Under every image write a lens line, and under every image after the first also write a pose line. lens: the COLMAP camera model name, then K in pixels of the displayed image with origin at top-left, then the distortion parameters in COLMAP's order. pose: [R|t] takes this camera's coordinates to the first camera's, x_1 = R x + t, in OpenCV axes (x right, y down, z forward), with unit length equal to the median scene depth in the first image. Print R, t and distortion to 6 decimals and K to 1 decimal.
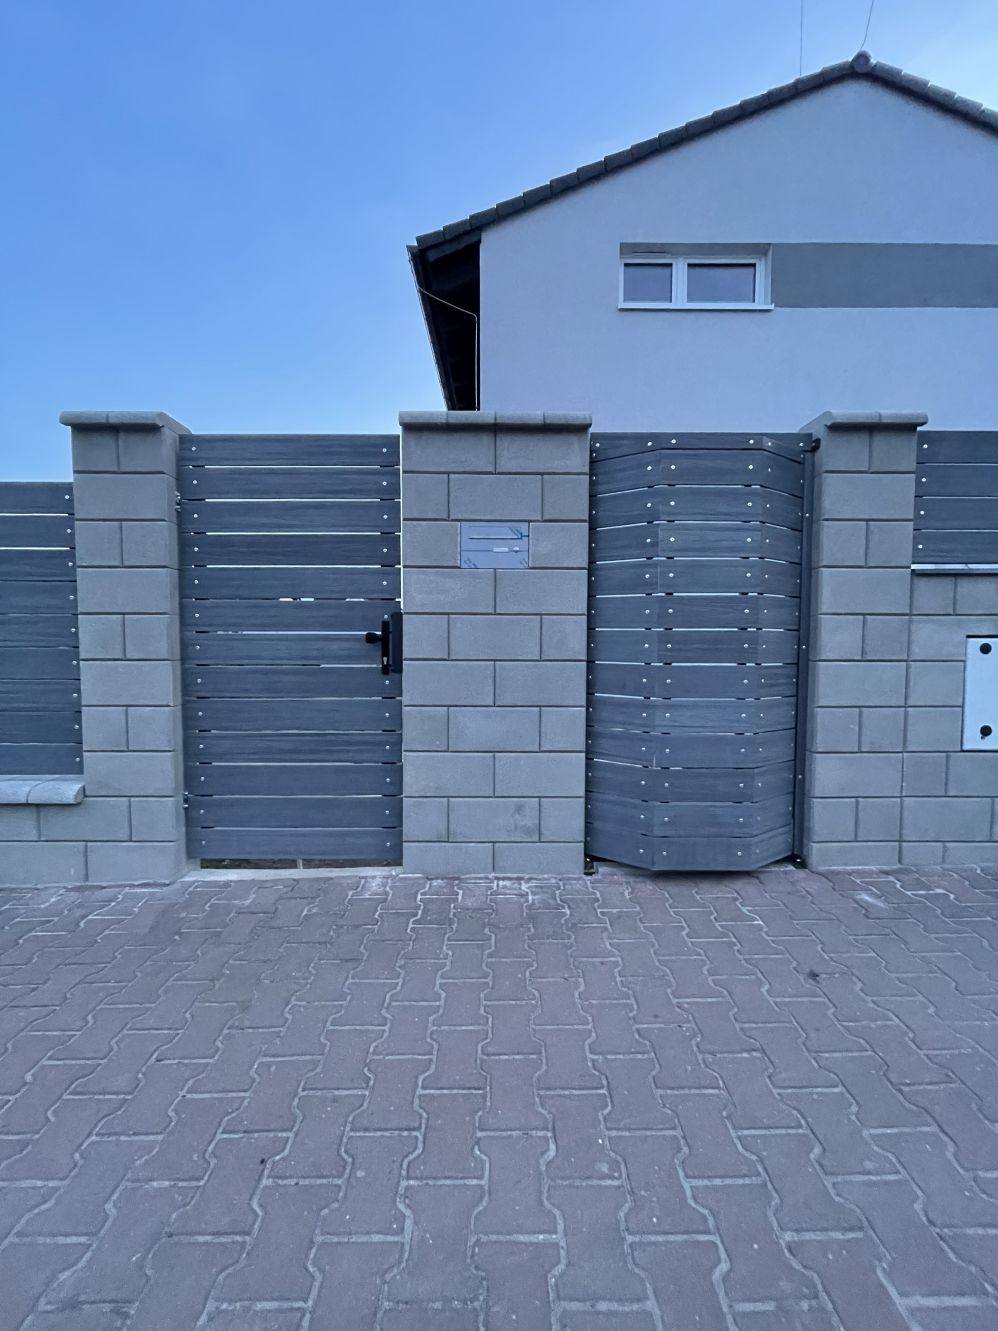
lens RADIAL K [[537.5, 0, 499.0], [0, 537.5, 665.5], [0, 0, 1]] dist [-0.003589, -0.000383]
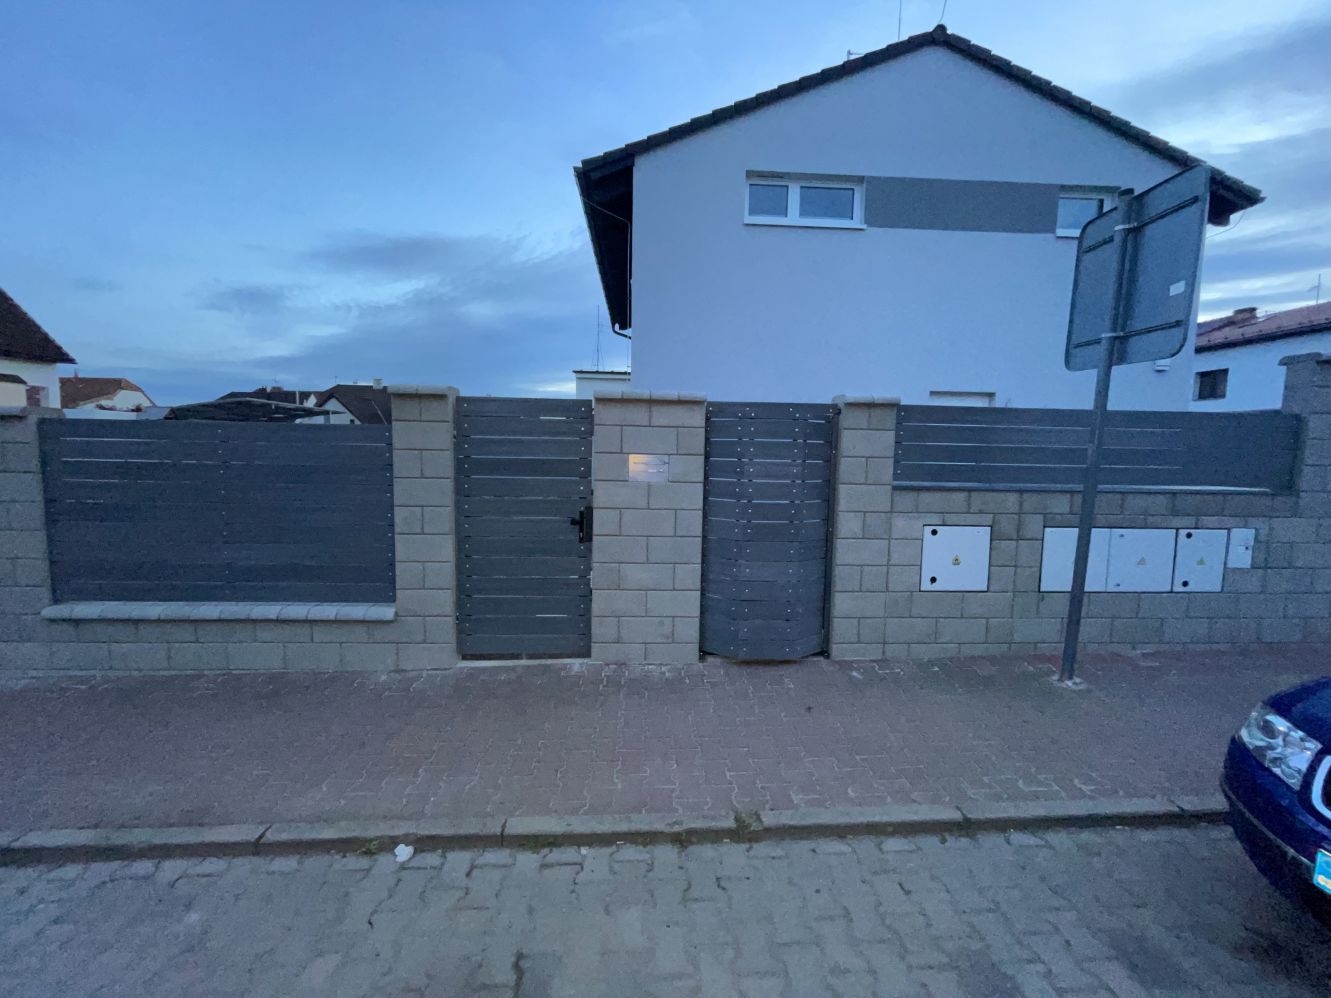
lens RADIAL K [[537.5, 0, 664.3], [0, 537.5, 495.0], [0, 0, 1]] dist [-0.003589, -0.000383]
pose [[0.998660, 0.013173, 0.050045, -0.041590], [-0.014962, 0.999257, 0.035524, -0.196817], [-0.049540, -0.036226, 0.998115, -0.668840]]
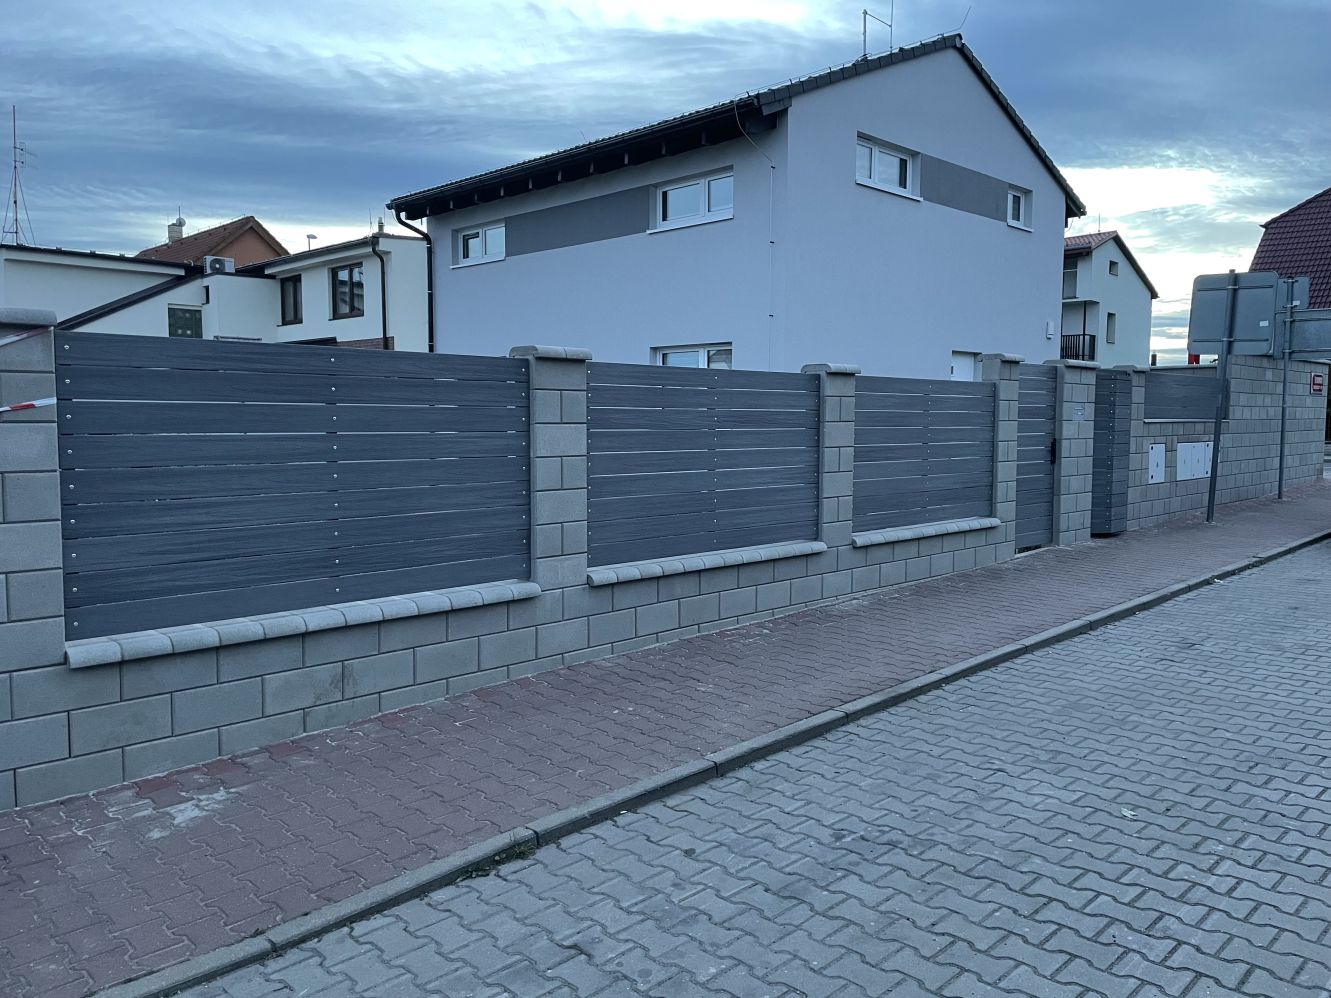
lens RADIAL K [[978.8, 0, 632.9], [0, 978.8, 500.2], [0, 0, 1]] dist [0.104723, -0.105012]
pose [[0.720133, -0.055118, 0.691644, -4.759130], [0.029382, 0.998368, 0.048968, -0.098139], [-0.693214, -0.014941, 0.720577, -0.912001]]
